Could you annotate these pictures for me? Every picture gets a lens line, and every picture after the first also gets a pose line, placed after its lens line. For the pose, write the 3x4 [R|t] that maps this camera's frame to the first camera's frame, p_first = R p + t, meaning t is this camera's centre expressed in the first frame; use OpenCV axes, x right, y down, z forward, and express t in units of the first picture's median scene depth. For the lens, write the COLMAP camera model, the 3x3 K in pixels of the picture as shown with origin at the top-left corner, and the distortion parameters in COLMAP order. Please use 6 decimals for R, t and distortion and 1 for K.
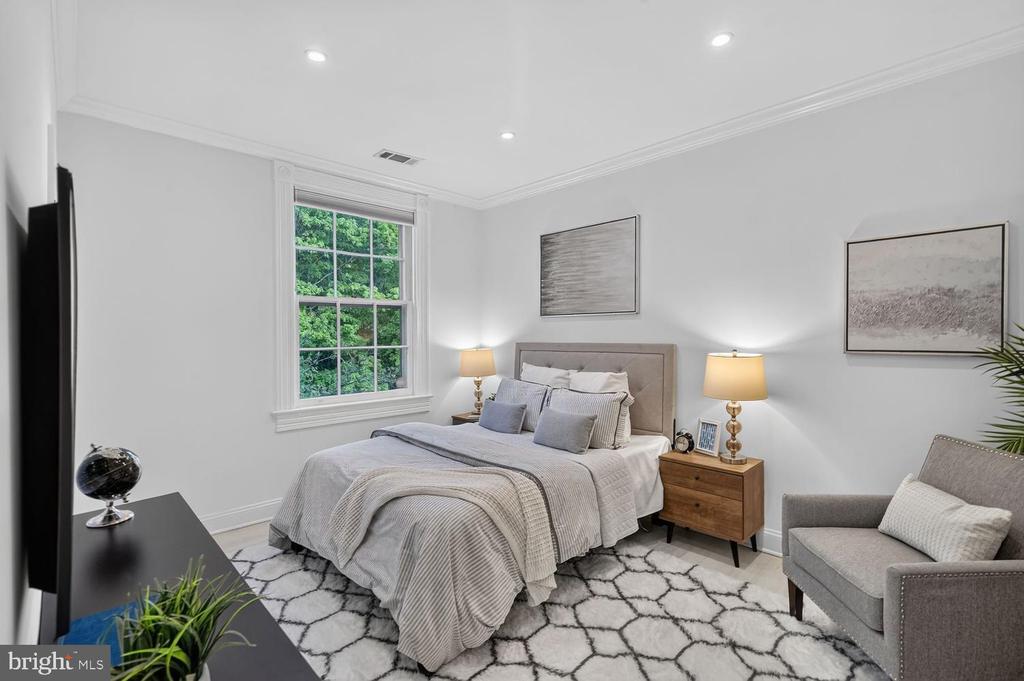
lens RADIAL K [[465.9, 0, 512.0], [0, 465.9, 340.5], [0, 0, 1]] dist [-0.000962, -0.000112]
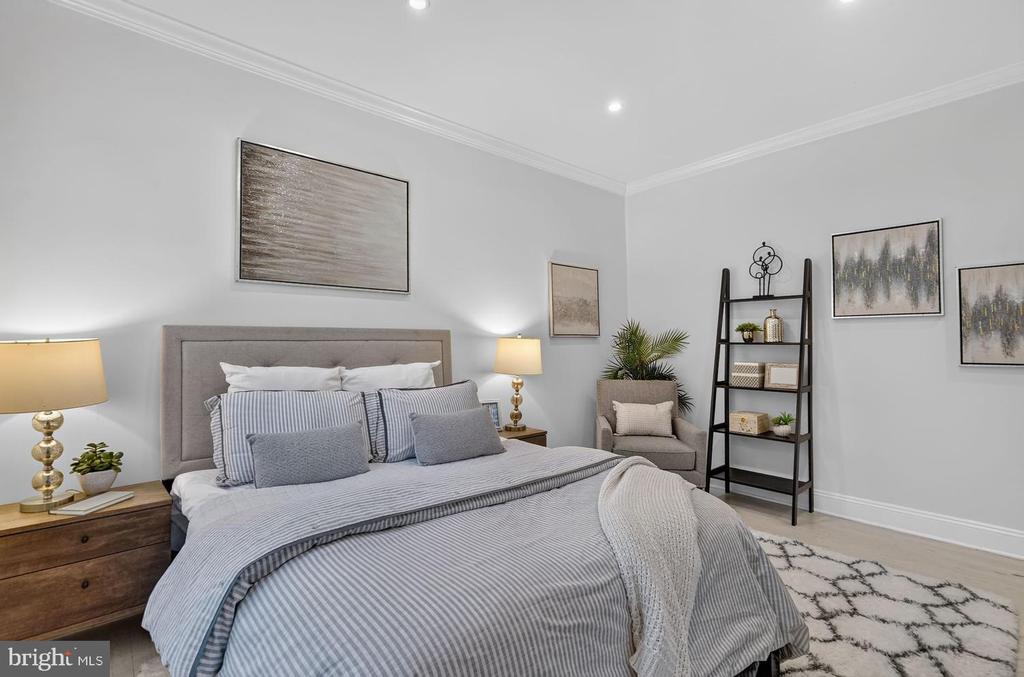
lens RADIAL K [[465.9, 0, 512.0], [0, 465.9, 338.5], [0, 0, 1]] dist [-0.000962, -0.000112]
pose [[0.065380, 0.028914, 0.997441, -0.530274], [0.031638, 0.999018, -0.031033, 0.051648], [-0.997359, 0.033586, 0.064401, 0.707153]]
